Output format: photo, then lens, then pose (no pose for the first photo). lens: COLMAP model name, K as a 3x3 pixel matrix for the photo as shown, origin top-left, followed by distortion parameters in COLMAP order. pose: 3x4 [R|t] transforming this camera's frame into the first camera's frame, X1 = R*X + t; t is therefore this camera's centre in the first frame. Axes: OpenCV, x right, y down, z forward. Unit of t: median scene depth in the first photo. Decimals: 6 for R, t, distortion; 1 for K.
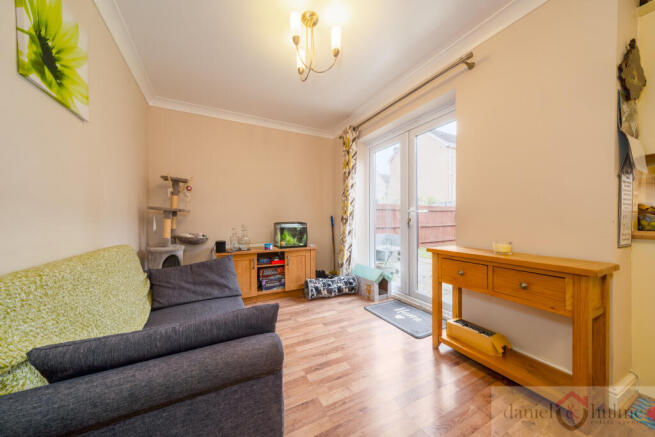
lens RADIAL K [[225.5, 0, 324.1], [0, 225.5, 222.6], [0, 0, 1]] dist [-0.002660, -0.000975]
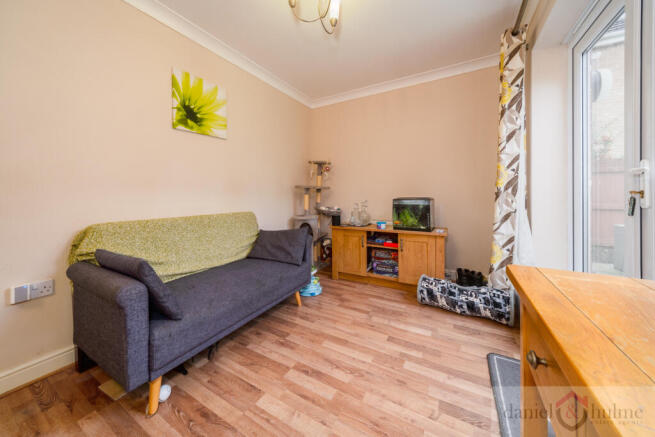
lens RADIAL K [[225.5, 0, 313.8], [0, 225.5, 199.2], [0, 0, 1]] dist [-0.002660, -0.000975]
pose [[0.528532, 0.010847, -0.848844, 0.403302], [-0.006049, 0.999941, 0.009012, -0.003942], [0.848892, 0.000371, 0.528567, 0.335114]]
